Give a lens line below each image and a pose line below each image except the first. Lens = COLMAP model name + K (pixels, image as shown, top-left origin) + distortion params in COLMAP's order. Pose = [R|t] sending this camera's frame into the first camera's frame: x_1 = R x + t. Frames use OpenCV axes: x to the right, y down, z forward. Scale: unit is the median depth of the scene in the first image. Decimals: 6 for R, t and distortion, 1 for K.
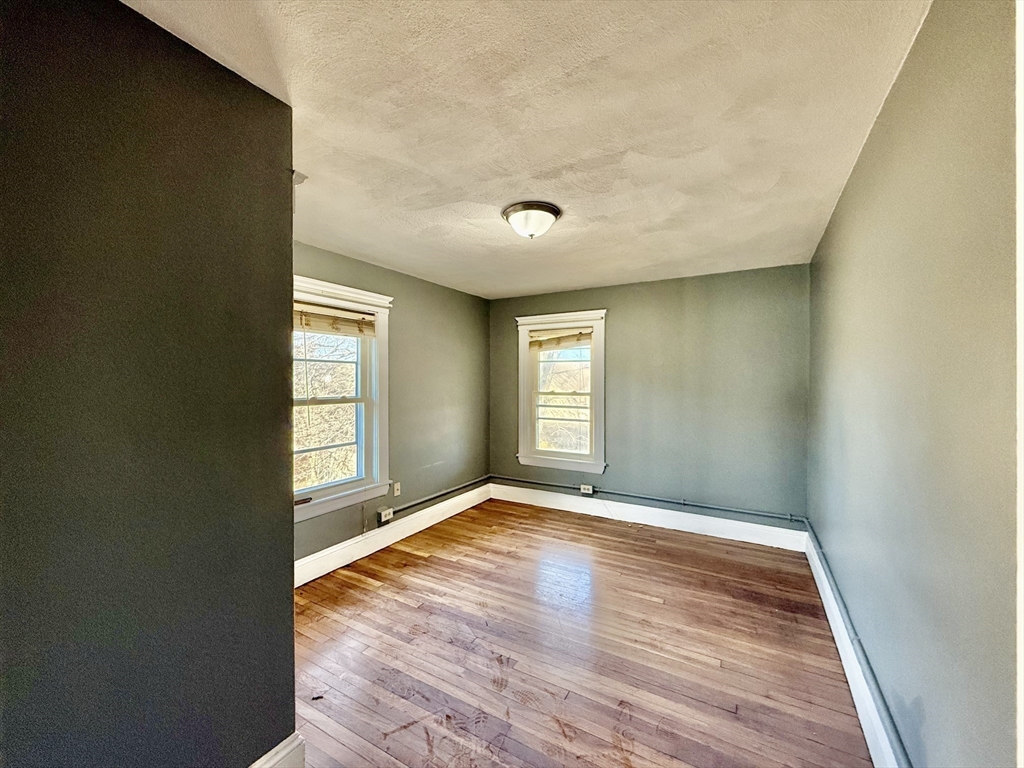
lens RADIAL K [[407.8, 0, 507.5], [0, 407.8, 384.0], [0, 0, 1]] dist [-0.001458, 0.000402]
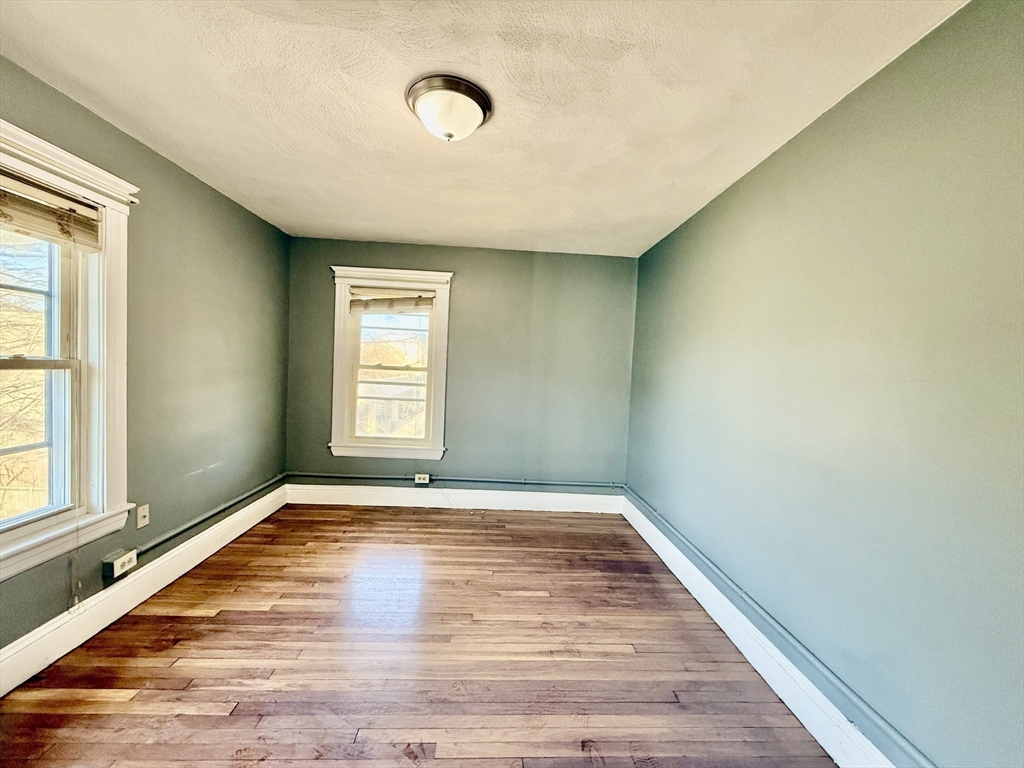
lens RADIAL K [[407.8, 0, 509.2], [0, 407.8, 384.1], [0, 0, 1]] dist [-0.001458, 0.000402]
pose [[0.838642, 0.014415, 0.544492, -0.151764], [-0.042168, 0.998368, 0.038518, 0.019535], [-0.543048, -0.055263, 0.837881, 0.222571]]
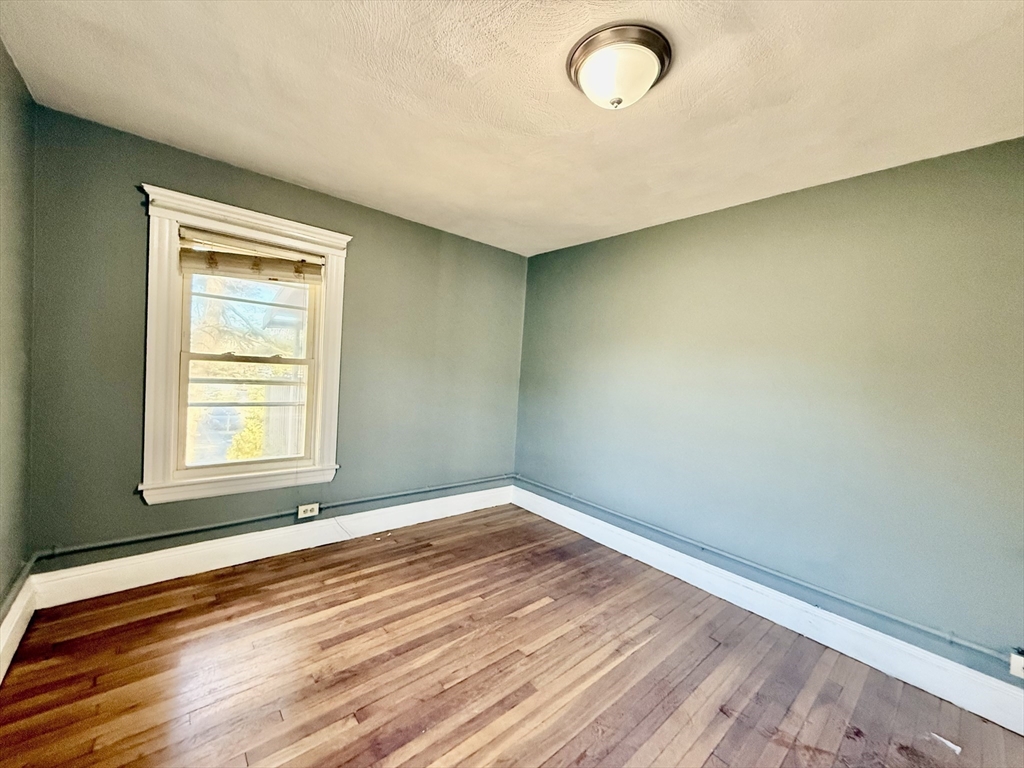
lens RADIAL K [[407.8, 0, 511.3], [0, 407.8, 383.4], [0, 0, 1]] dist [-0.001458, 0.000402]
pose [[0.319472, -0.019209, 0.947401, -0.369942], [-0.058385, 0.997496, 0.039913, 0.018193], [-0.945795, -0.068065, 0.317551, 0.615761]]
